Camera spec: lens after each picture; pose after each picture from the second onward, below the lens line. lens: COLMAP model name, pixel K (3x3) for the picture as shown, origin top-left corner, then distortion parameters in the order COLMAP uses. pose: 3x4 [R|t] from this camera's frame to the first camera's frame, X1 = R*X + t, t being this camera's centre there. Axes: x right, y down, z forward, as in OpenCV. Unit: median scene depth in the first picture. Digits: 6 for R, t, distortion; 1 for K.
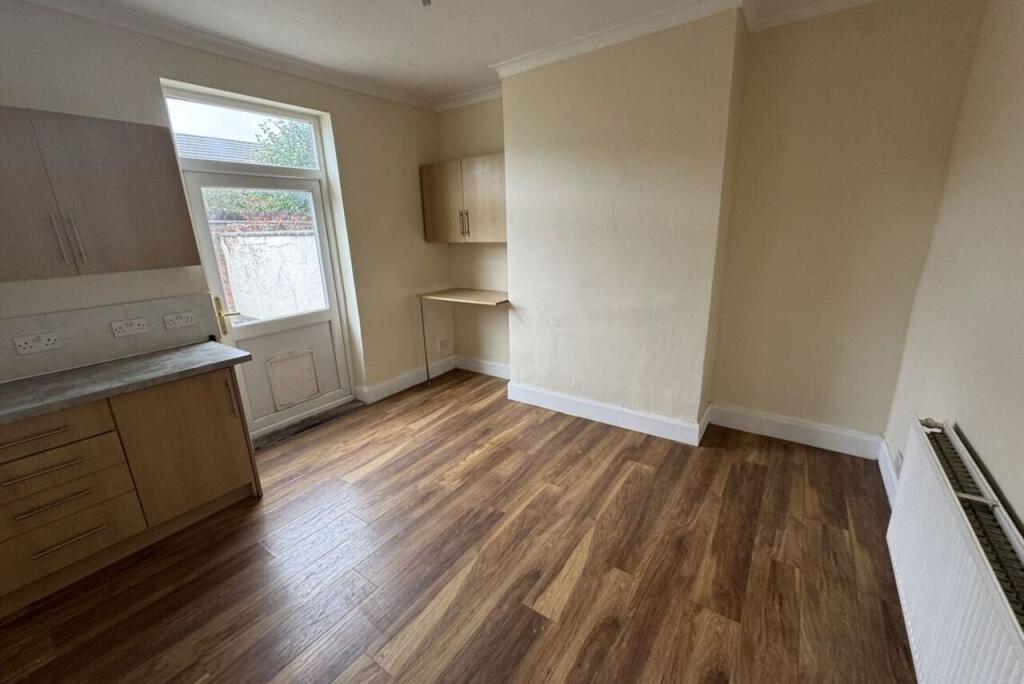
lens RADIAL K [[408.5, 0, 511.7], [0, 408.5, 339.3], [0, 0, 1]] dist [-0.001793, 0.000115]
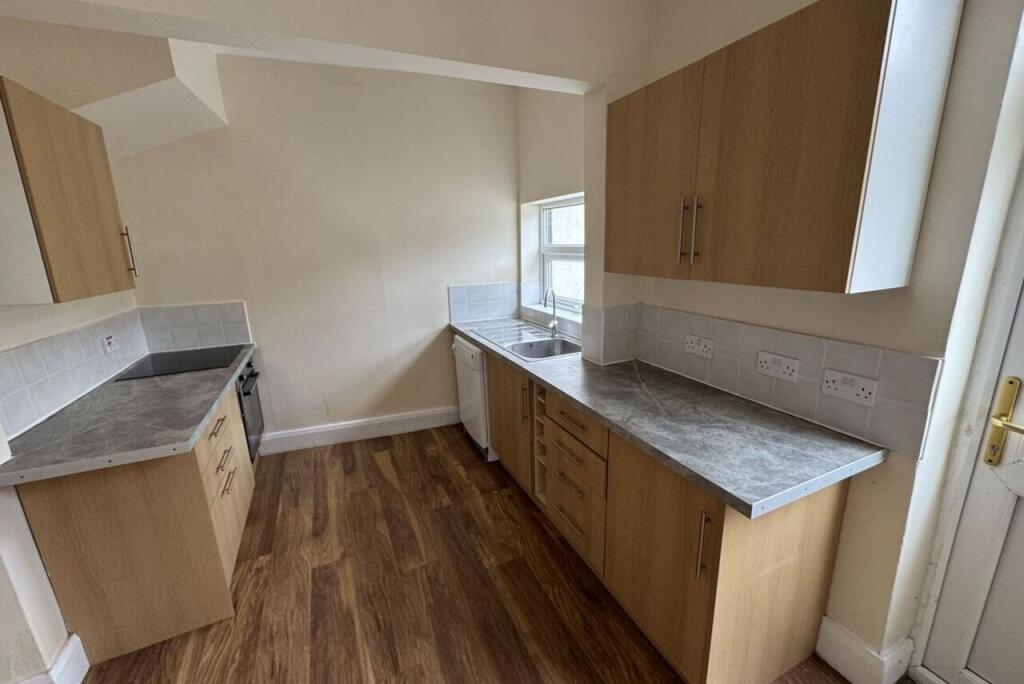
lens RADIAL K [[408.5, 0, 511.7], [0, 408.5, 339.3], [0, 0, 1]] dist [-0.001793, 0.000115]
pose [[-0.493359, 0.256752, -0.831069, -0.138101], [-0.185652, 0.902344, 0.388983, -0.172215], [0.849783, 0.346198, -0.397513, 0.625473]]
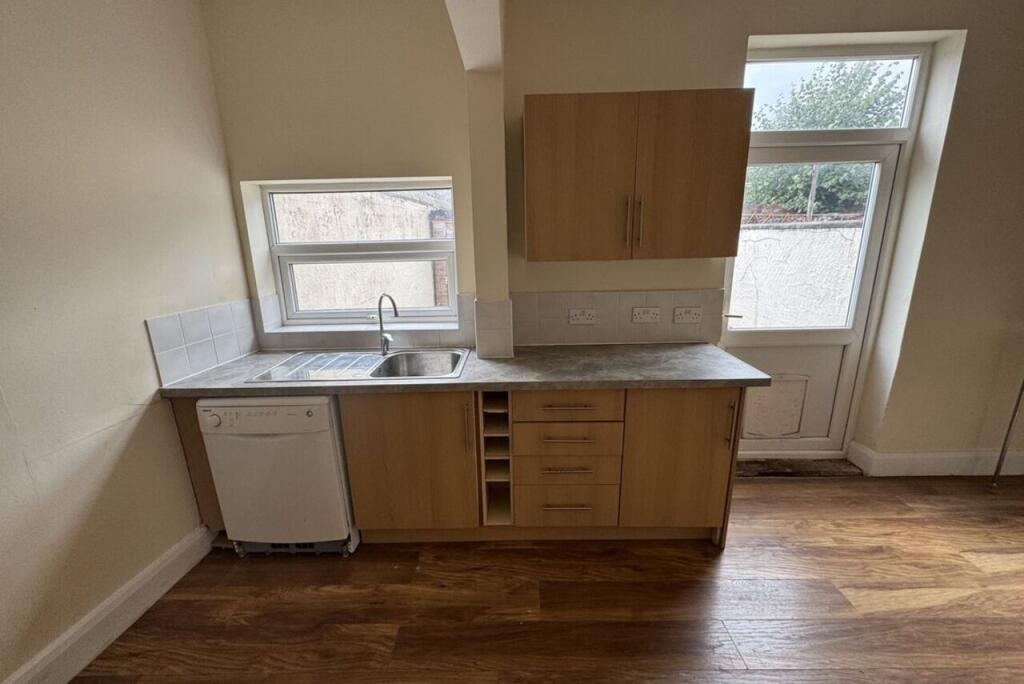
lens RADIAL K [[408.5, 0, 511.7], [0, 408.5, 339.3], [0, 0, 1]] dist [-0.001793, 0.000115]
pose [[0.574380, 0.224395, -0.787232, -0.235850], [-0.217956, 0.968902, 0.117153, -0.012248], [0.789039, 0.104292, 0.605426, 0.109821]]
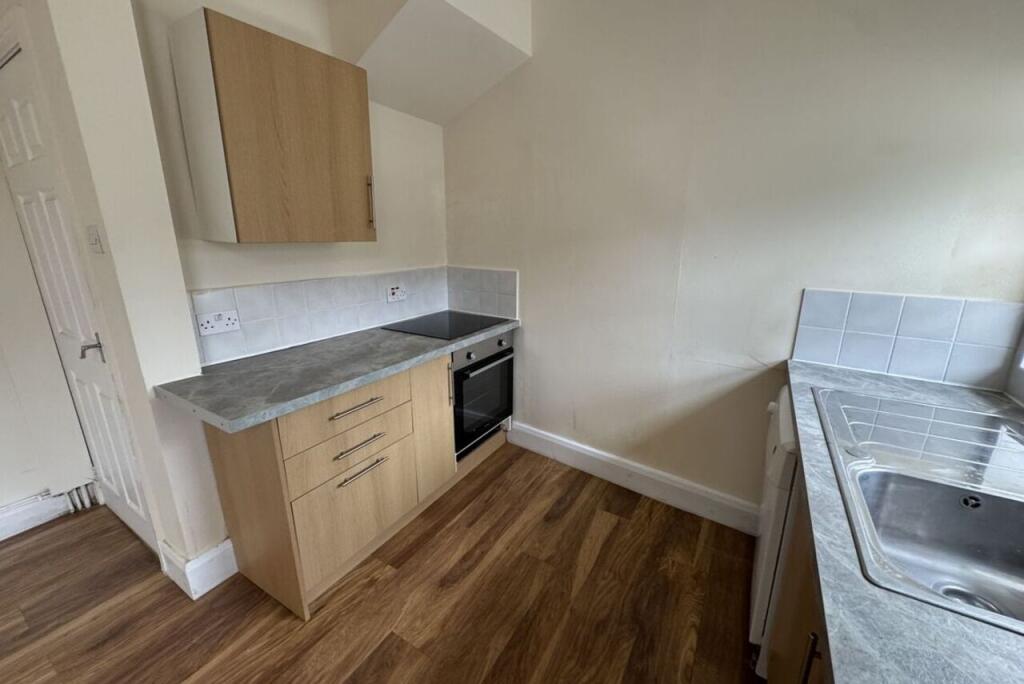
lens RADIAL K [[408.5, 0, 511.7], [0, 408.5, 339.3], [0, 0, 1]] dist [-0.001793, 0.000115]
pose [[-0.996536, 0.054896, -0.062466, -0.530073], [0.015812, 0.862536, 0.505749, -0.077541], [0.081643, 0.503010, -0.860416, 0.486078]]
